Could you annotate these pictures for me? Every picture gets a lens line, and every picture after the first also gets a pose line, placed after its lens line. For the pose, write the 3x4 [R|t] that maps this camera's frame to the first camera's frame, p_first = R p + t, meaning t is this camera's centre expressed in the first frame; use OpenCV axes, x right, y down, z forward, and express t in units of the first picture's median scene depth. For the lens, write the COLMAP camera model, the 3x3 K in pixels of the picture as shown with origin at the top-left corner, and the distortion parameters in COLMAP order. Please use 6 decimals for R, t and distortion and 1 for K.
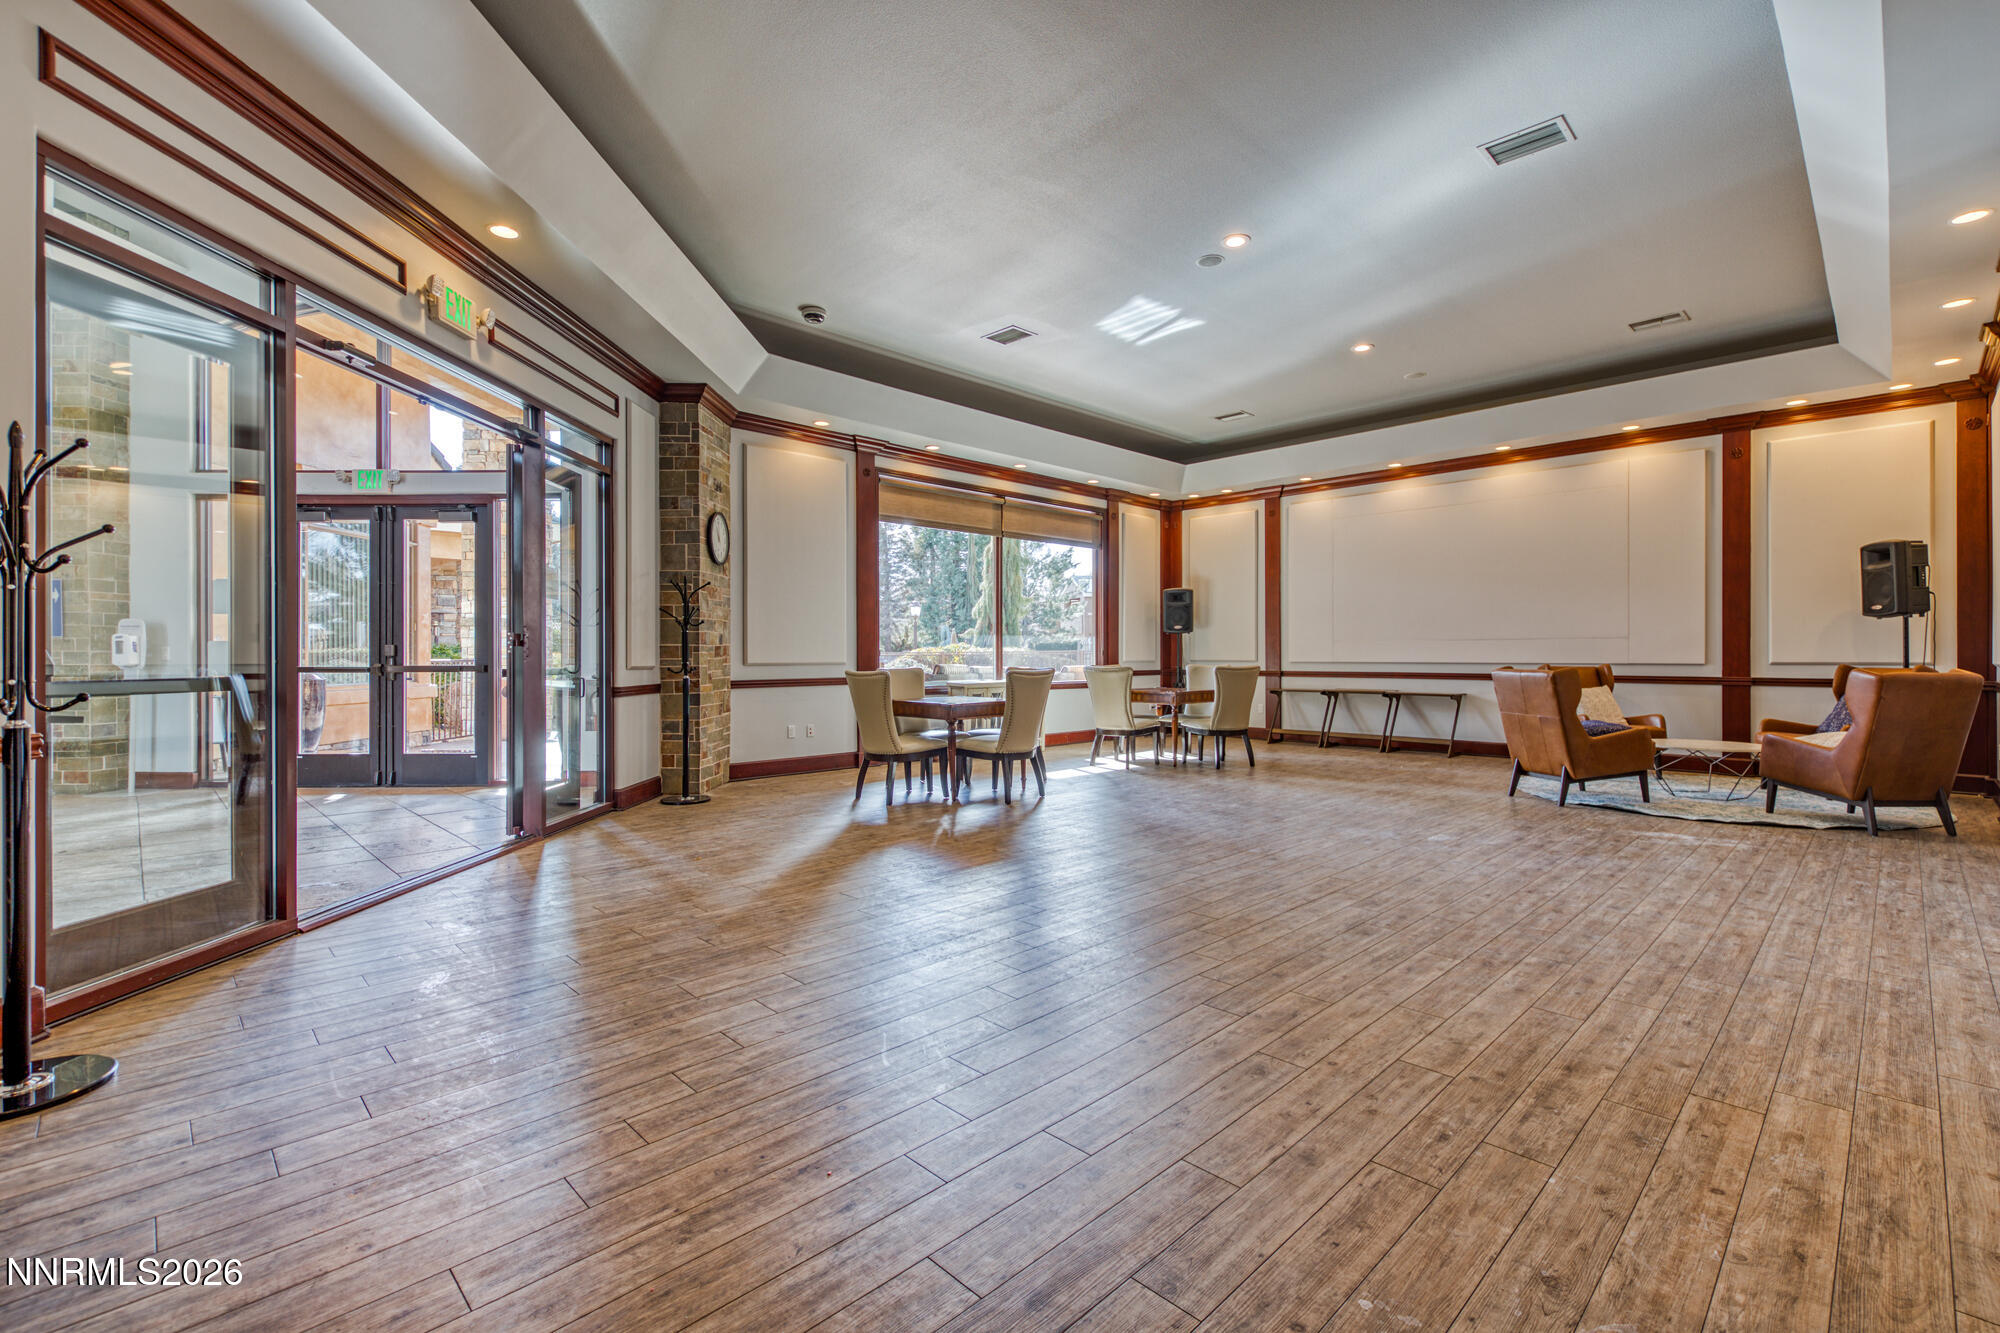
lens RADIAL K [[866.6, 0, 1011.4], [0, 866.6, 657.3], [0, 0, 1]] dist [0.013696, -0.006771]
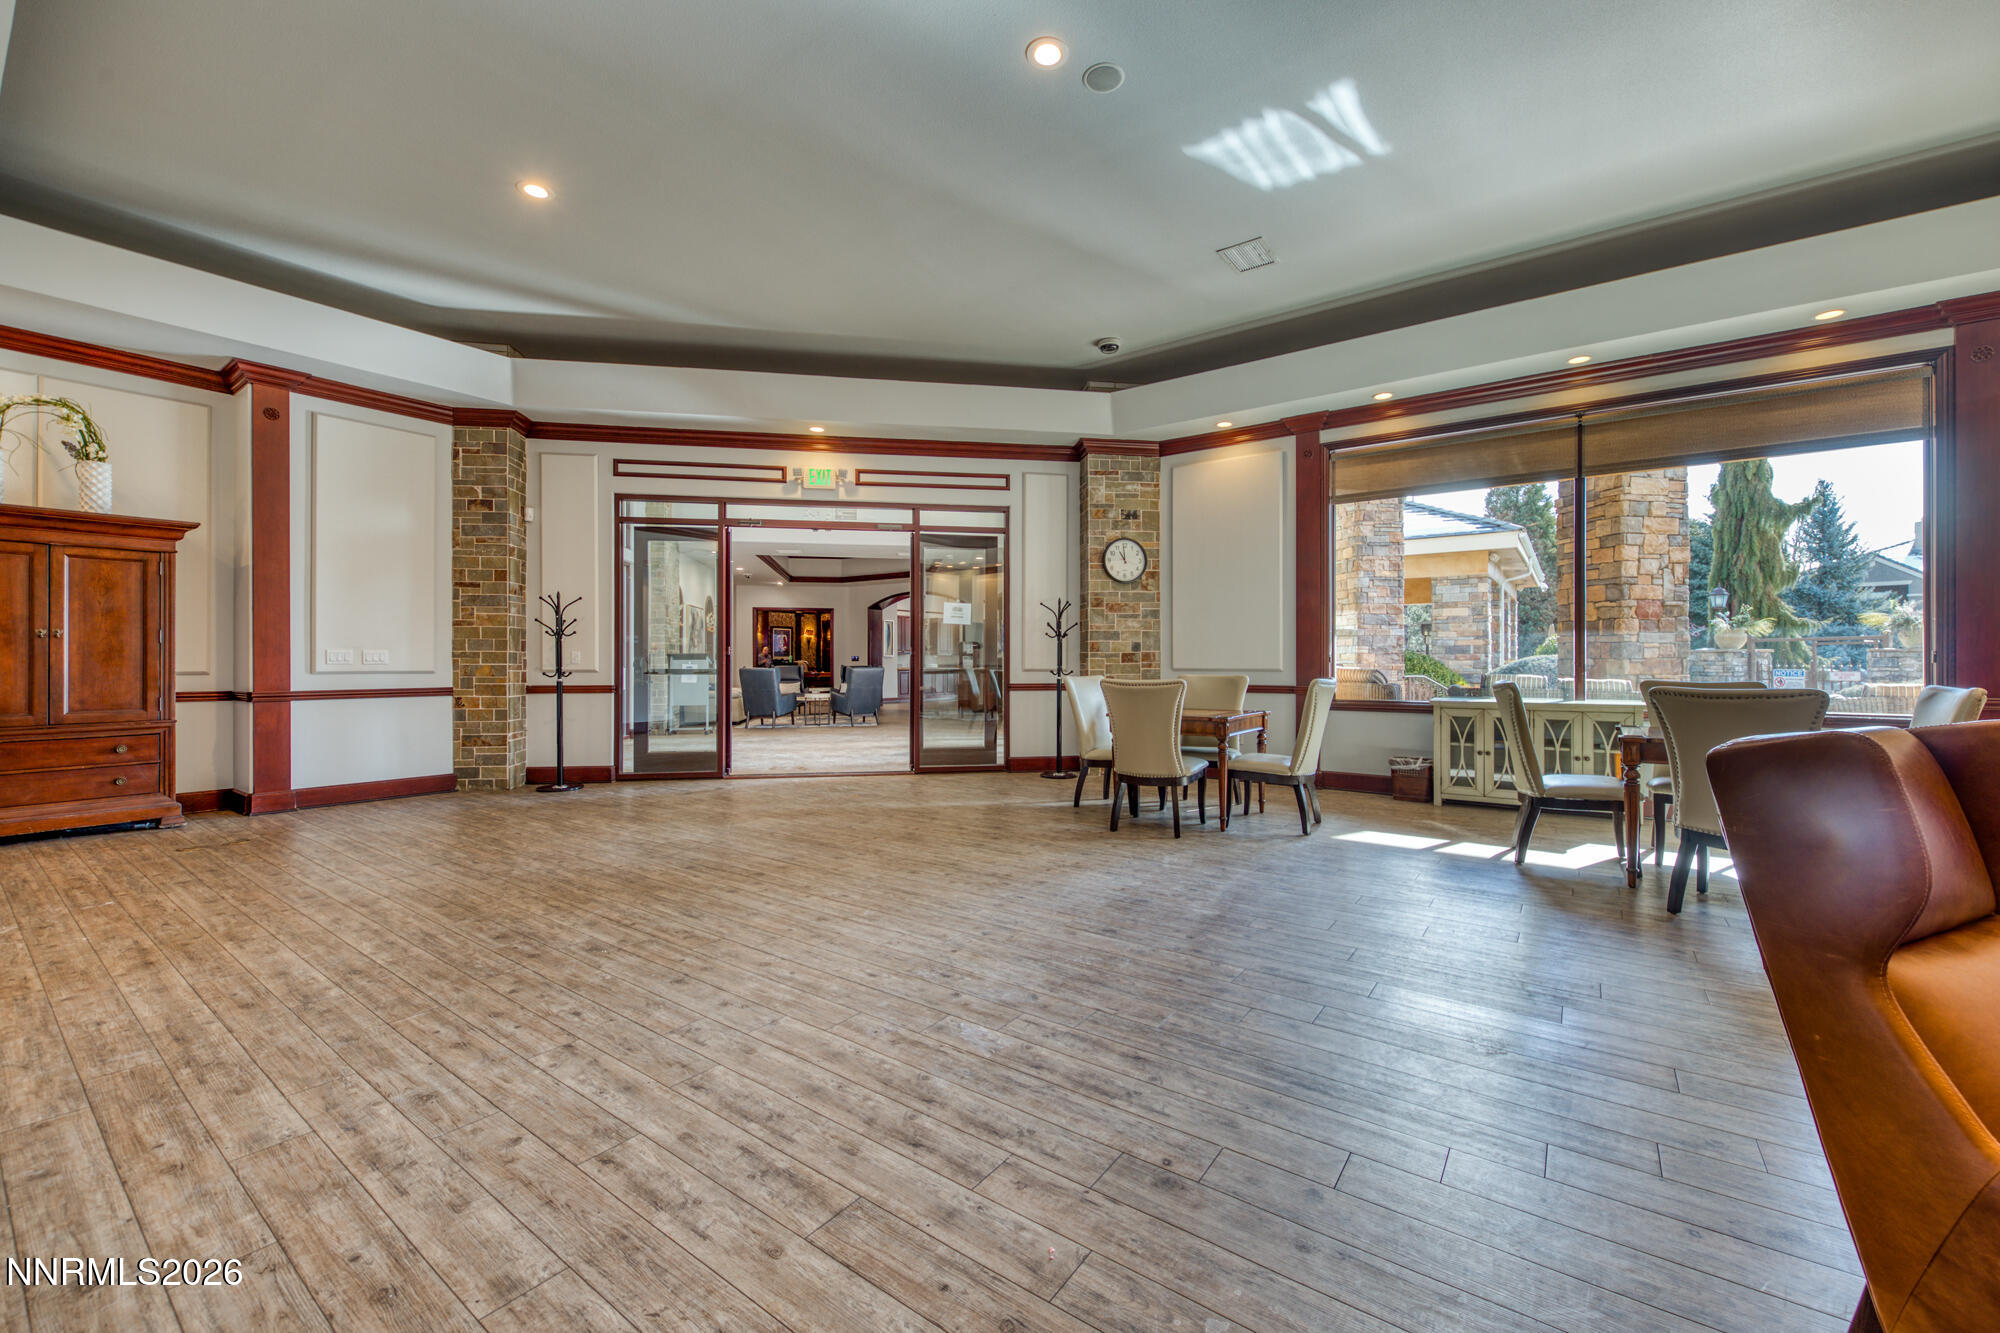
lens RADIAL K [[788.0, 0, 1037.0], [0, 788.0, 666.6], [0, 0, 1]] dist [-0.000841, -0.000712]
pose [[0.184825, 0.009320, -0.982727, 1.247538], [-0.002488, 0.999956, 0.009016, -0.007264], [0.982768, 0.000779, 0.184840, 1.267027]]
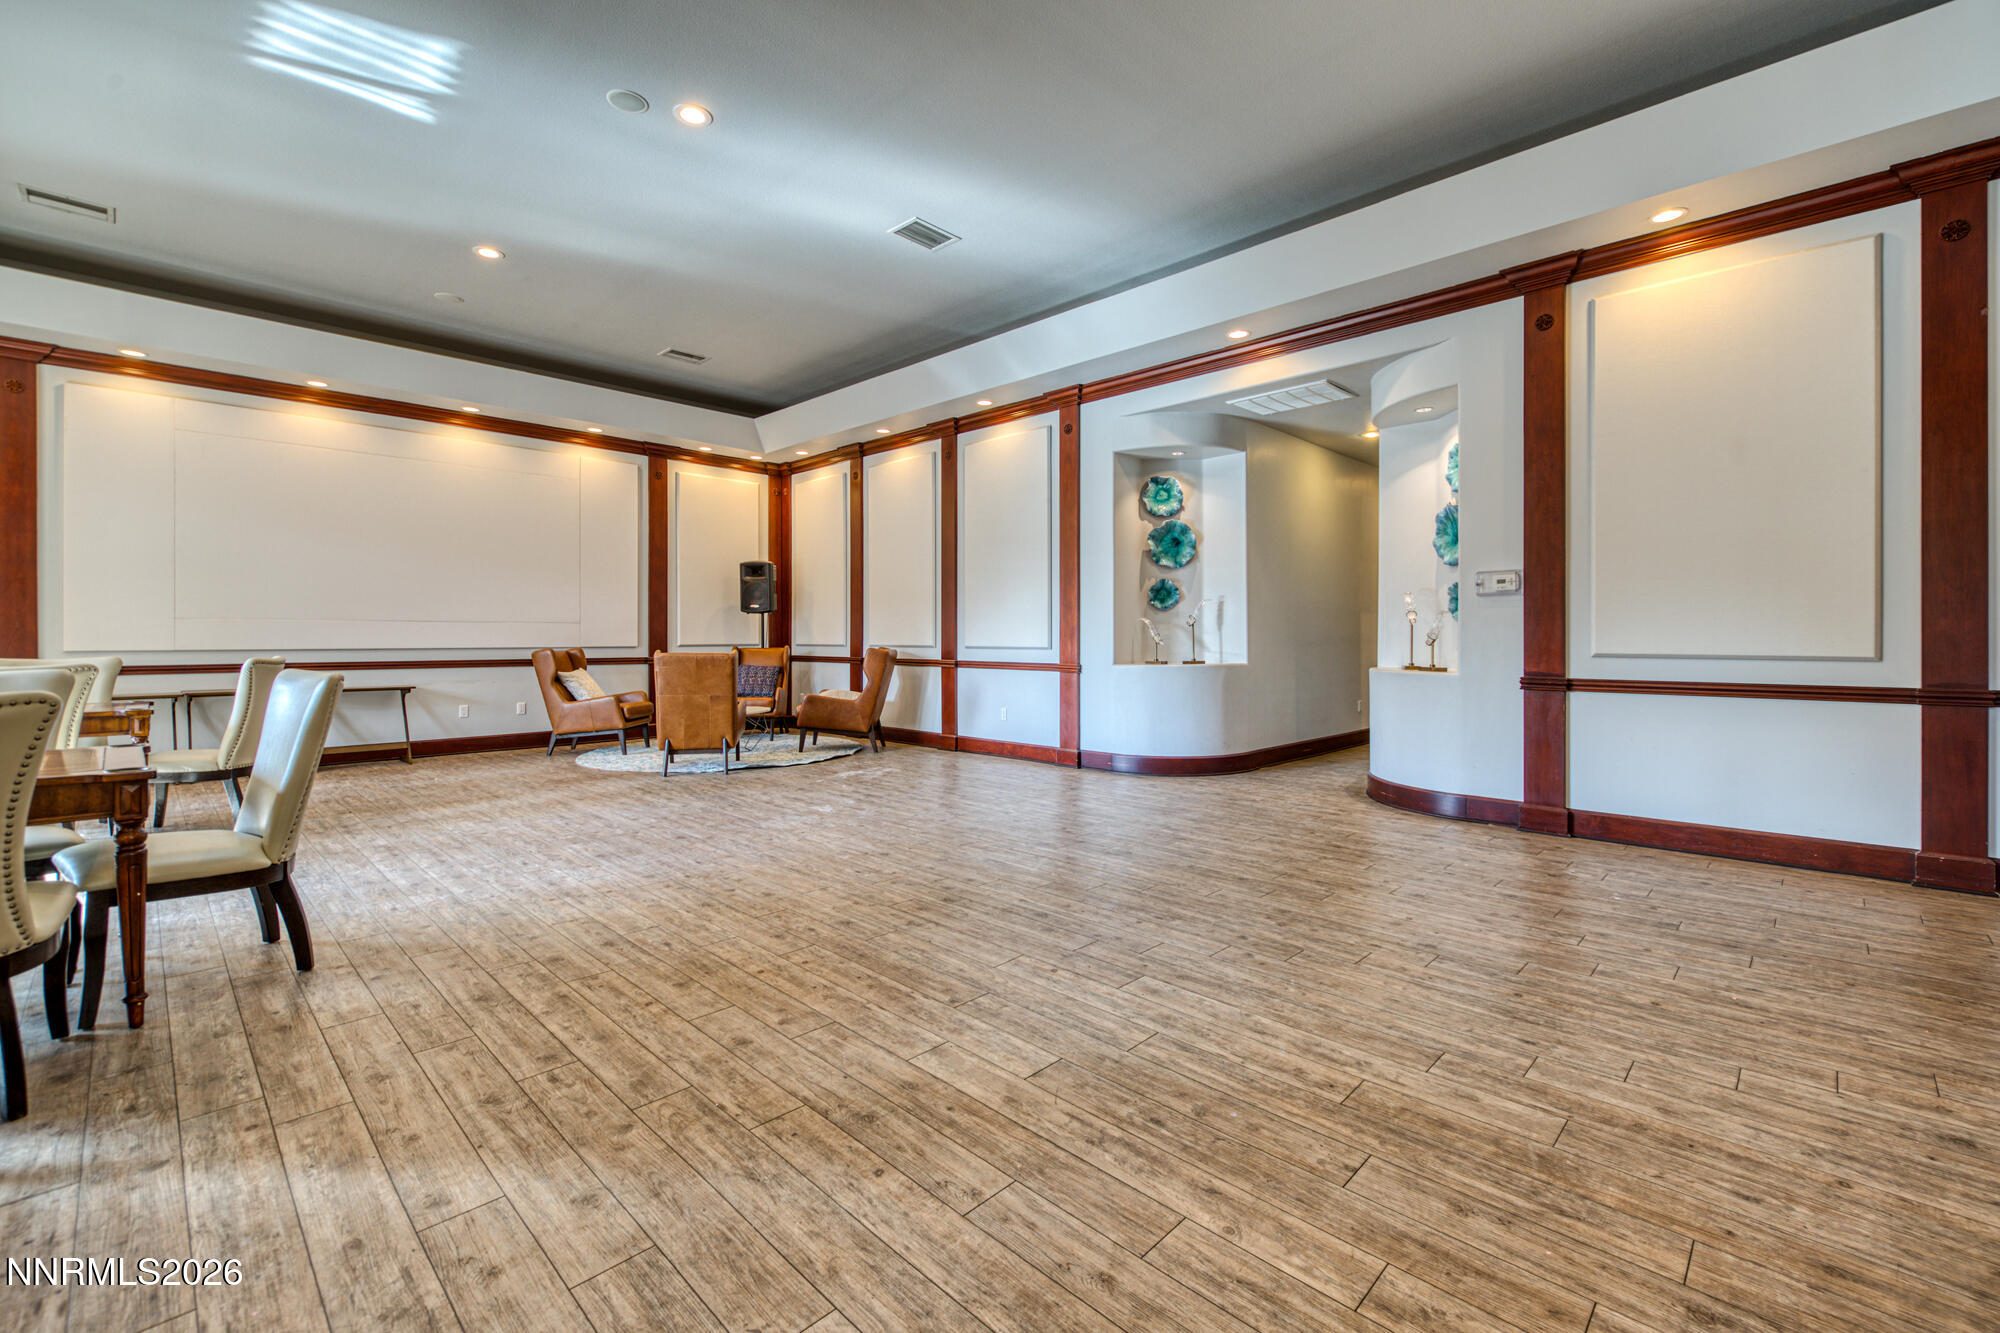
lens RADIAL K [[848.5, 0, 1018.8], [0, 848.5, 634.6], [0, 0, 1]] dist [0.012492, -0.006700]
pose [[-0.025878, 0.004641, 0.999654, -0.752784], [0.002590, 0.999986, -0.004575, -0.004169], [-0.999662, 0.002471, -0.025890, 1.048199]]
